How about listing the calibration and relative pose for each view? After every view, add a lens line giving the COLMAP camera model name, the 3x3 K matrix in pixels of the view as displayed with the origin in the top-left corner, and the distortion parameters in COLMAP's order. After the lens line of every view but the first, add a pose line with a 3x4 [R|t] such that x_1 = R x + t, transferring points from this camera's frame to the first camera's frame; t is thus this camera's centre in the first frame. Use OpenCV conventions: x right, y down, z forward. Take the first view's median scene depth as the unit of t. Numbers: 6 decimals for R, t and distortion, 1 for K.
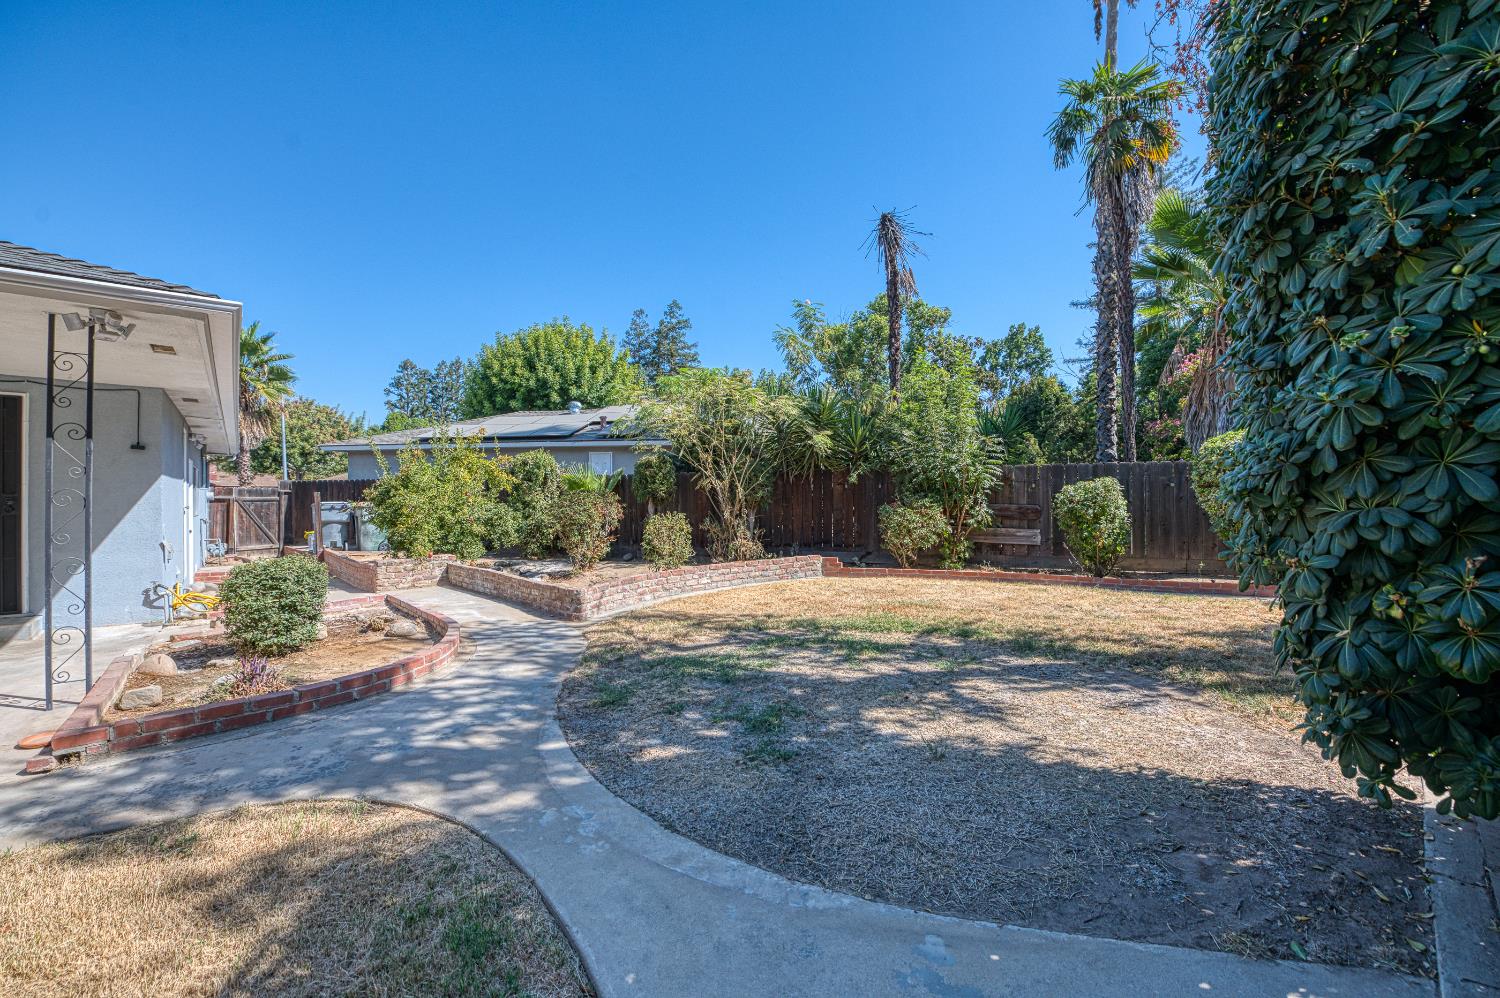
lens RADIAL K [[610.4, 0, 736.1], [0, 610.4, 498.2], [0, 0, 1]] dist [-0.011402, -0.001488]
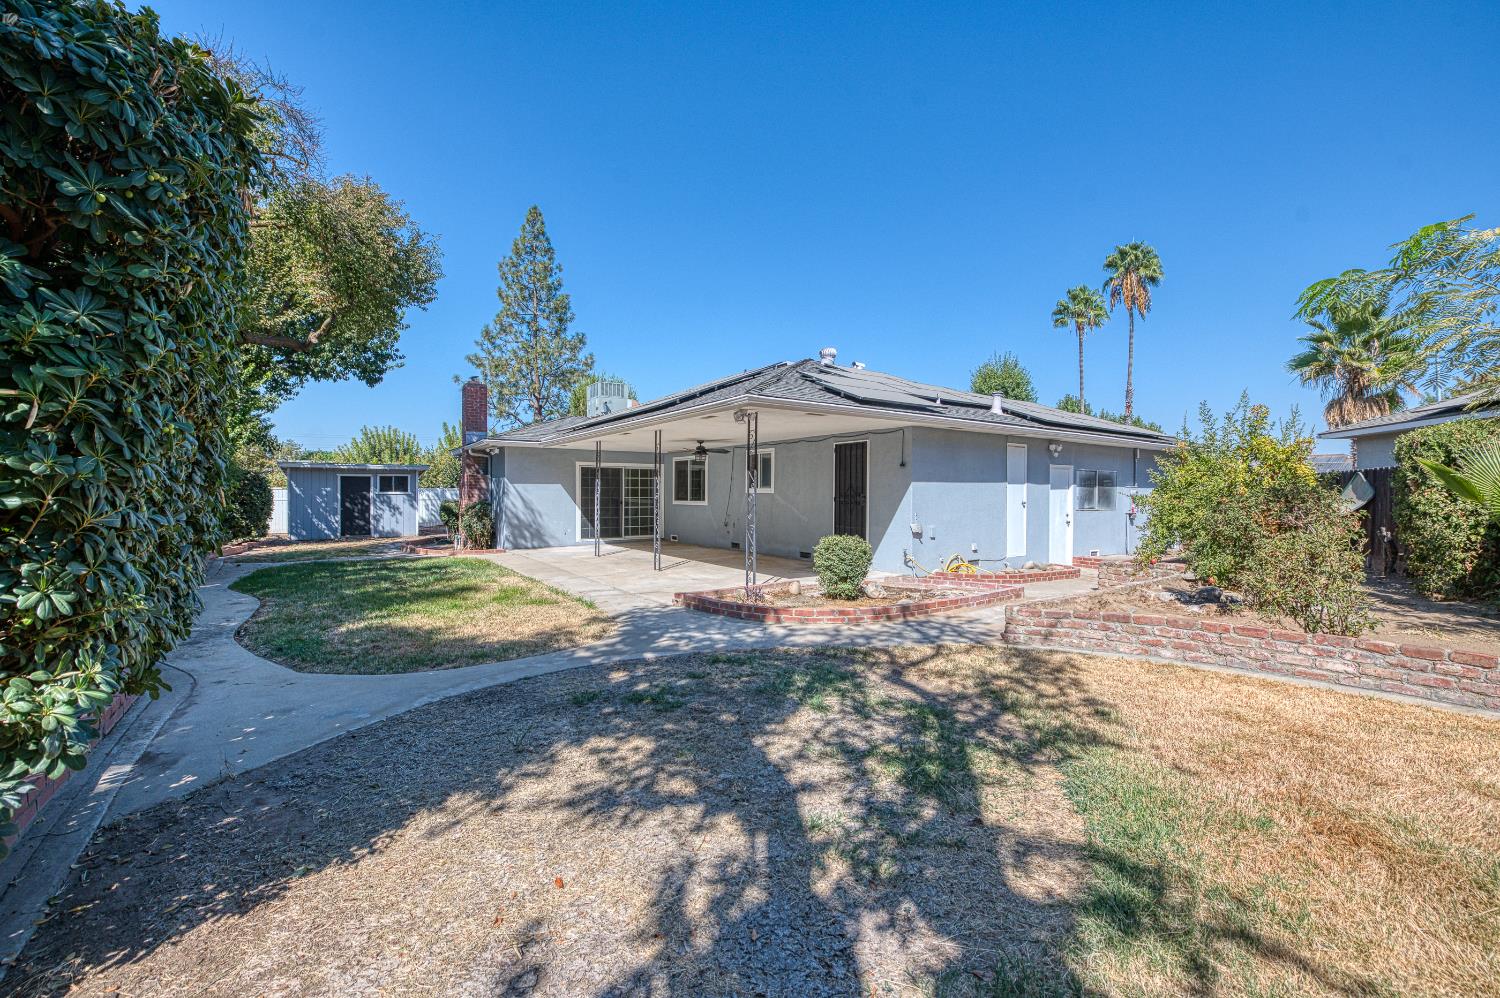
lens RADIAL K [[610.4, 0, 742.4], [0, 610.4, 496.0], [0, 0, 1]] dist [-0.011402, -0.001488]
pose [[-0.116592, 0.007673, -0.993150, 1.113112], [0.000829, 0.999971, 0.007629, -0.024376], [0.993180, 0.000066, -0.116595, 1.251672]]
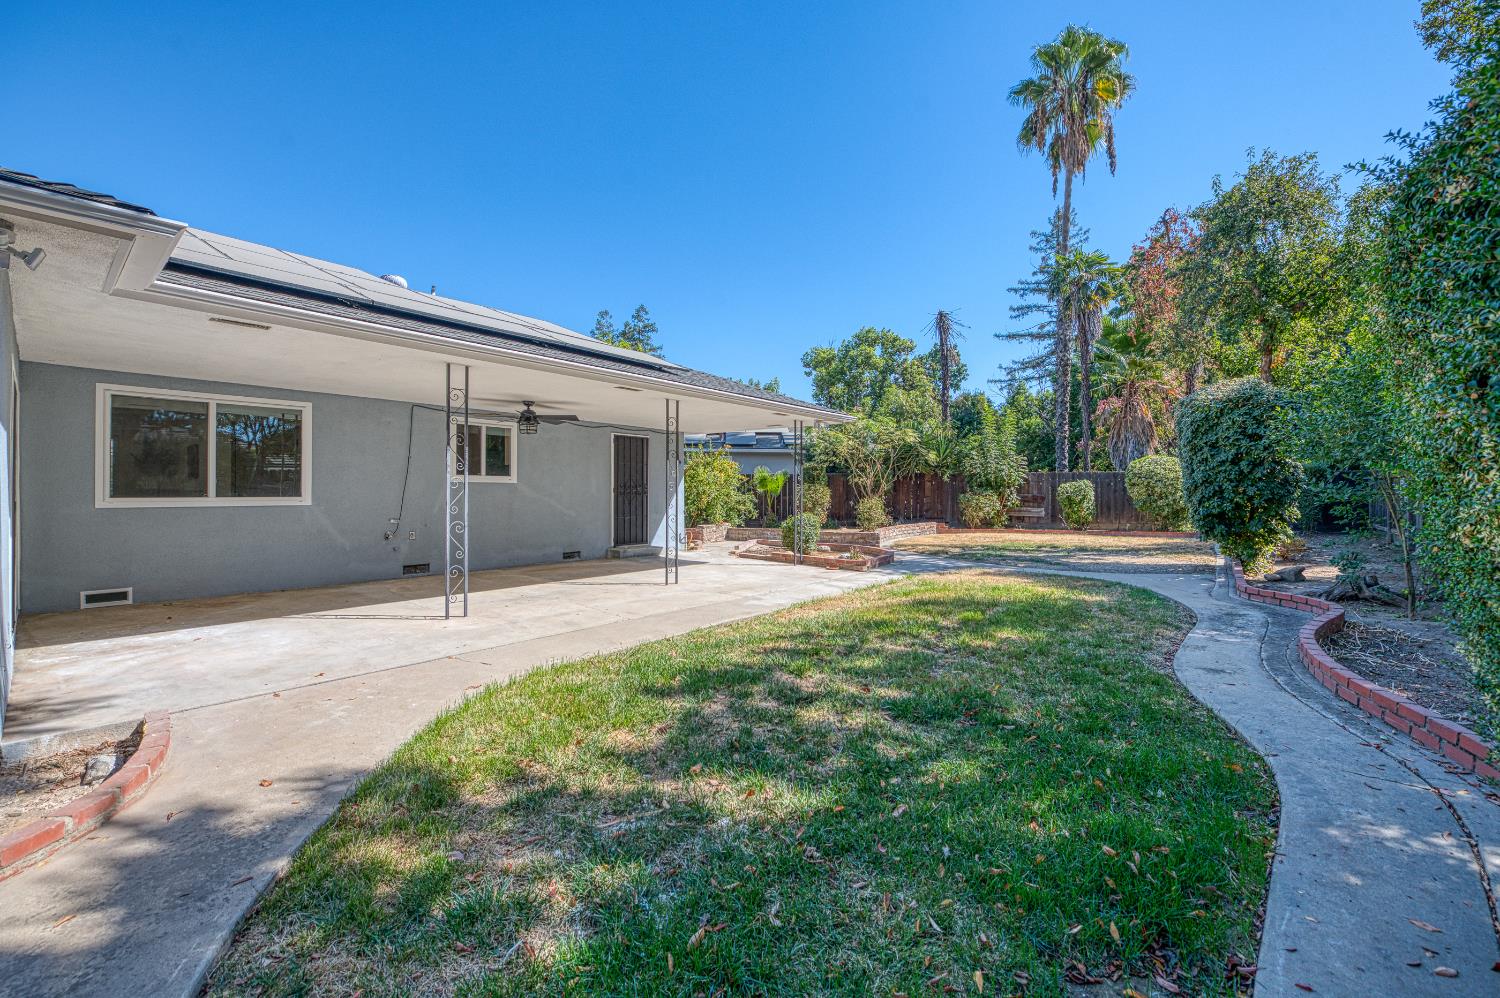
lens RADIAL K [[610.4, 0, 751.1], [0, 610.4, 495.4], [0, 0, 1]] dist [-0.011402, -0.001488]
pose [[0.985087, 0.004069, 0.172007, -1.996254], [-0.005359, 0.999961, 0.007038, 0.017855], [-0.171971, -0.007855, 0.985071, -1.881061]]
